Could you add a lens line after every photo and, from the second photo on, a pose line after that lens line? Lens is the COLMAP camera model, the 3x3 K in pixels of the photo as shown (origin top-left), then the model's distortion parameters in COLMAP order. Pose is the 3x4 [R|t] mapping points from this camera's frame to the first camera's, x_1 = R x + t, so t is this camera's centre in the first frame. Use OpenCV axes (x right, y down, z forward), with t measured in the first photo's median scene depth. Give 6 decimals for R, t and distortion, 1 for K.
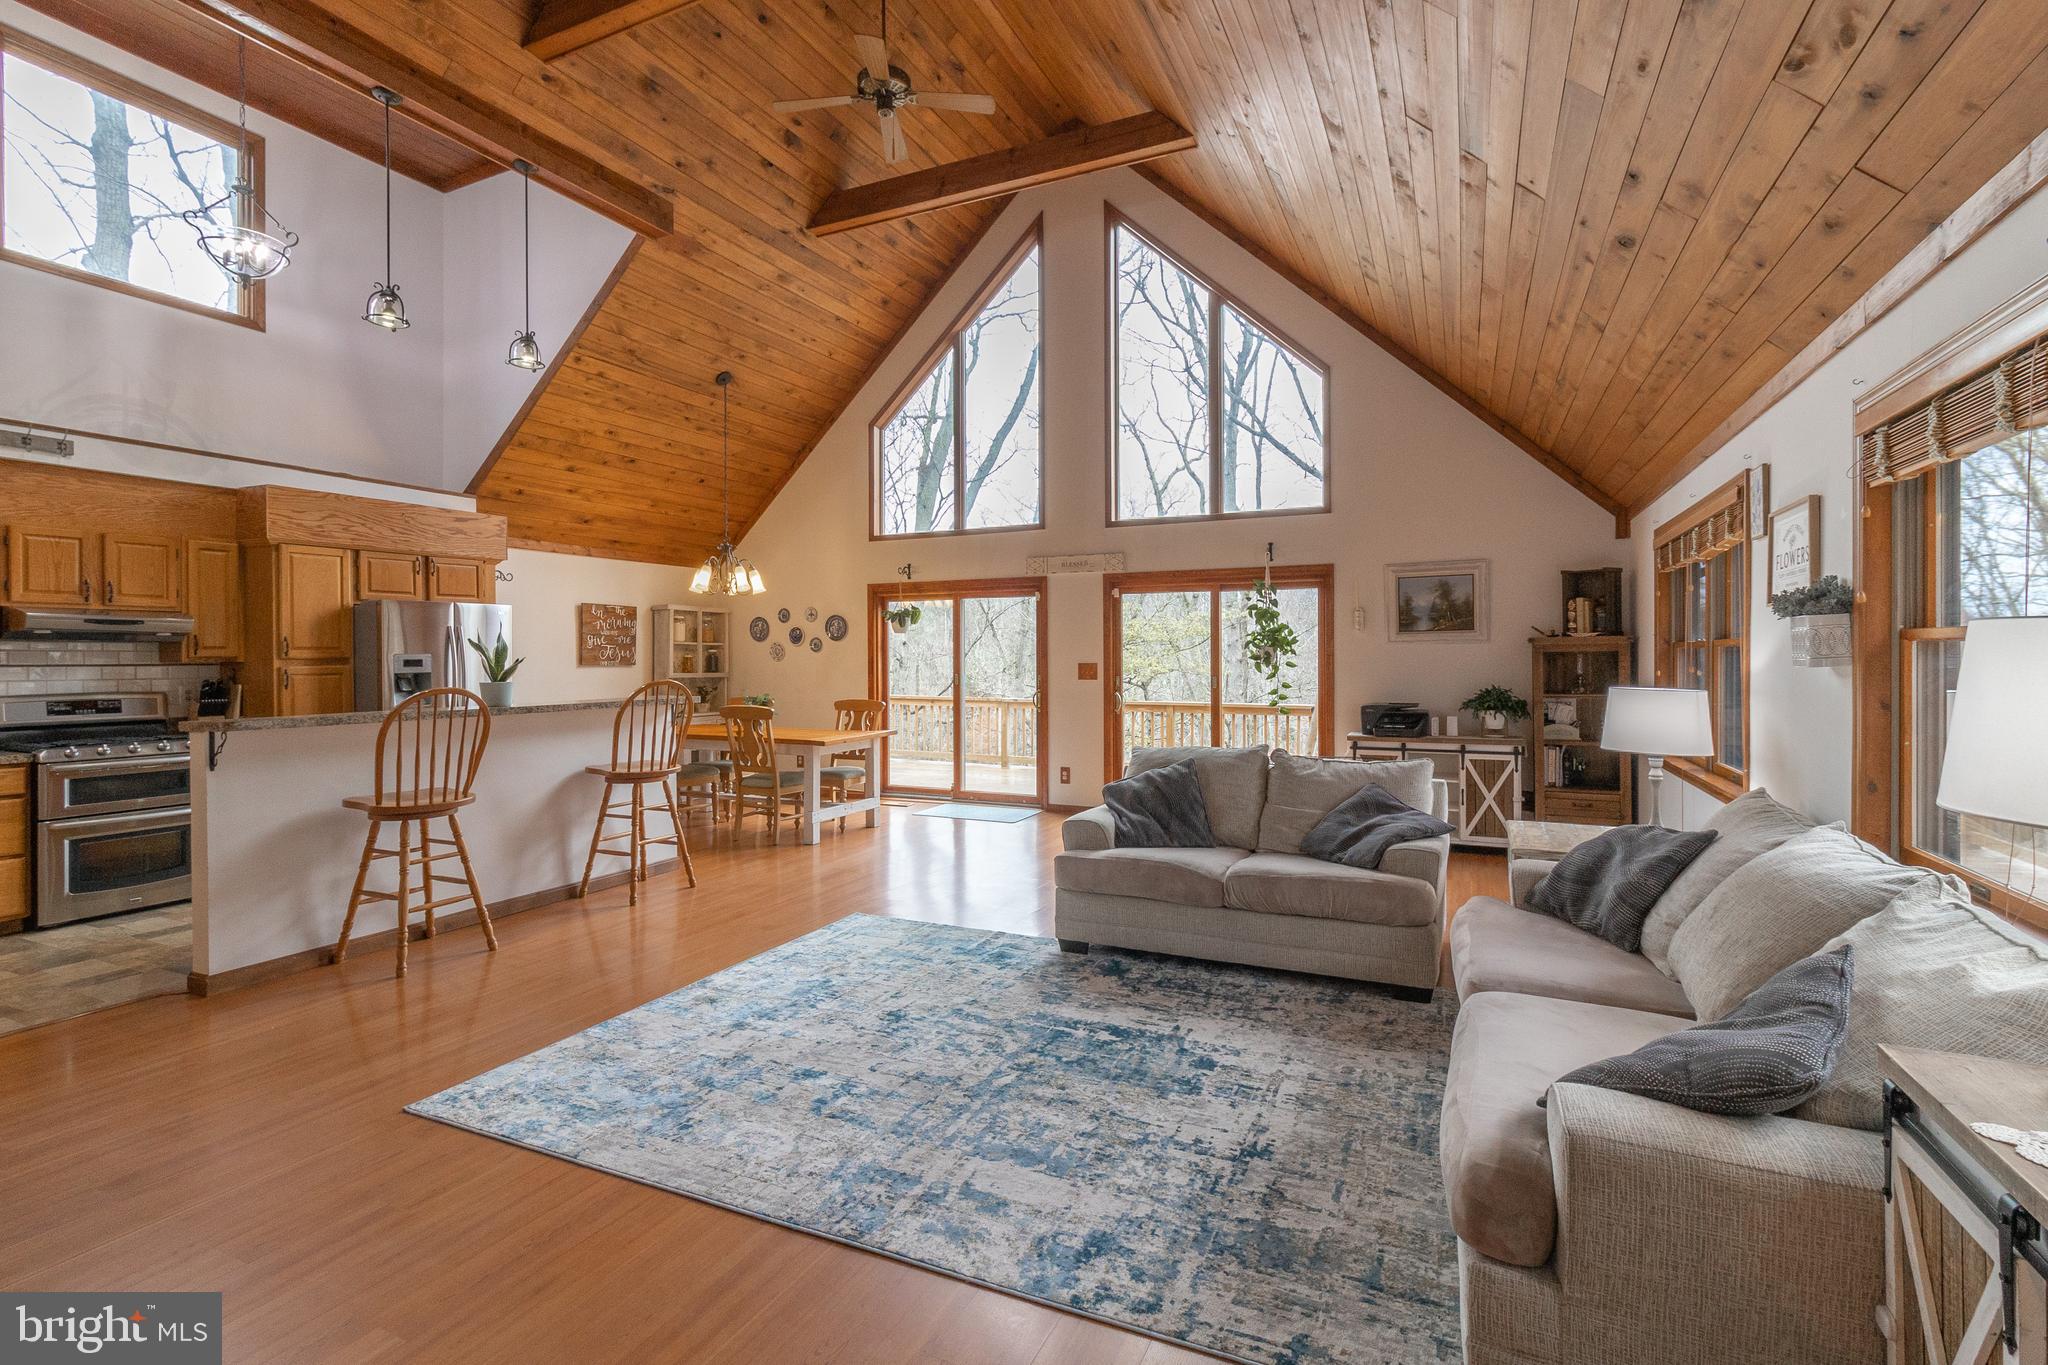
lens RADIAL K [[945.9, 0, 1010.5], [0, 945.9, 662.3], [0, 0, 1]] dist [0.003473, -0.000639]
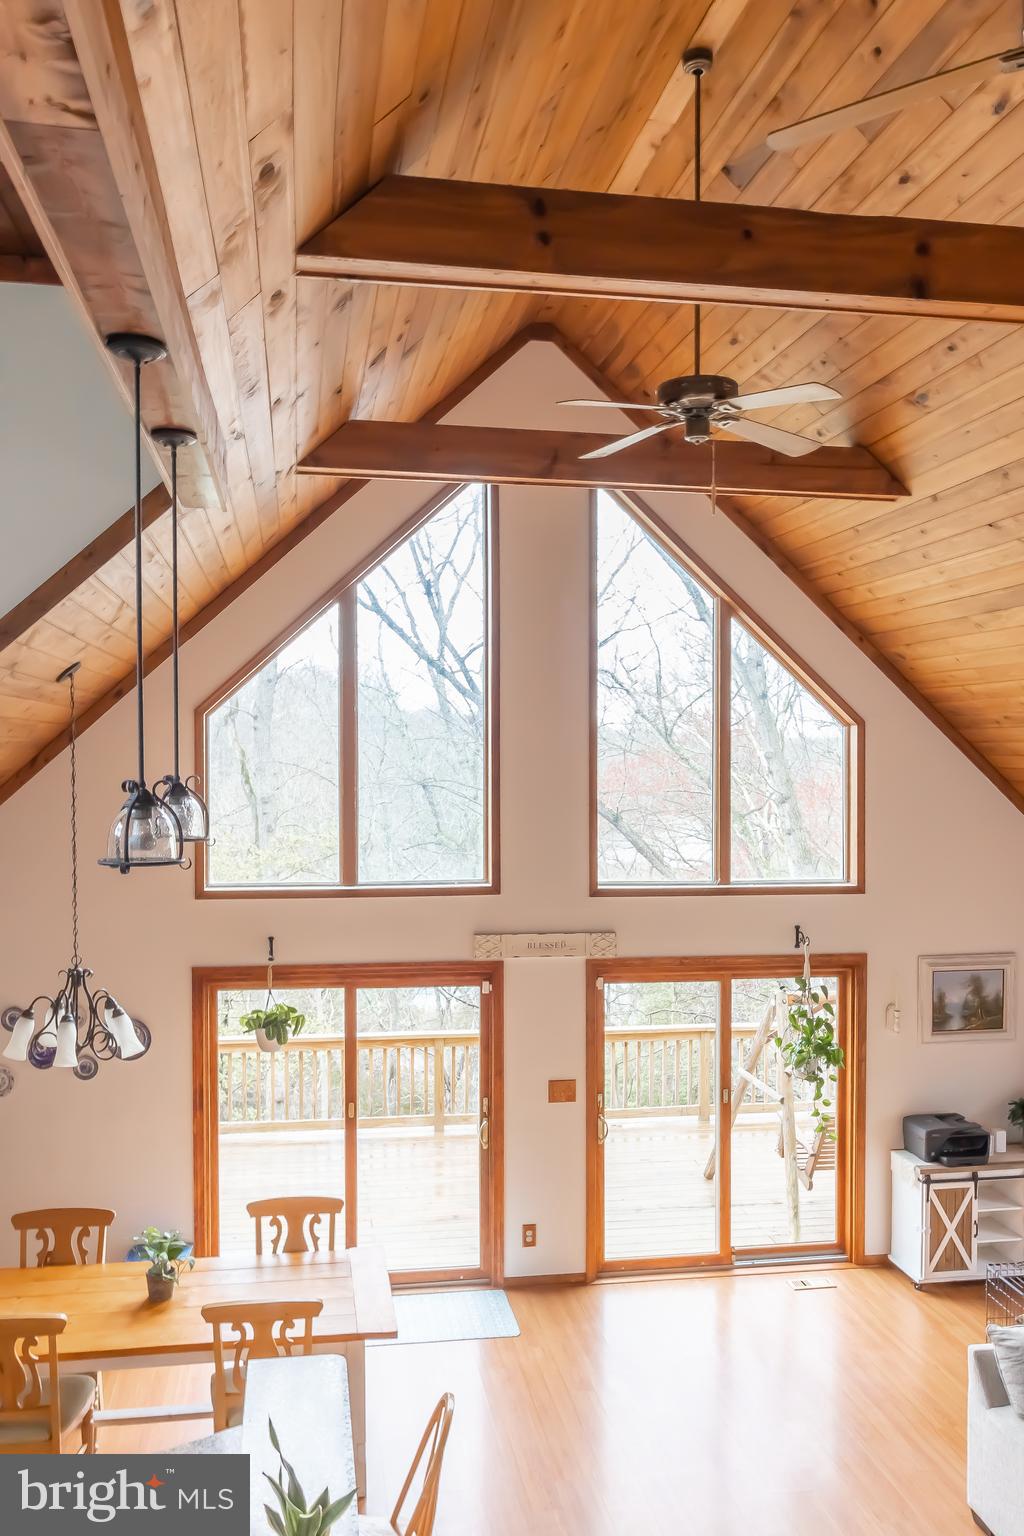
lens RADIAL K [[1233.1, 0, 507.5], [0, 1233.1, 804.4], [0, 0, 1]] dist [0.035500, 0.003810]
pose [[0.817214, -0.013897, 0.576167, -0.719845], [-0.000662, 0.999686, 0.025051, -0.338615], [-0.576334, -0.020853, 0.816948, 0.349634]]
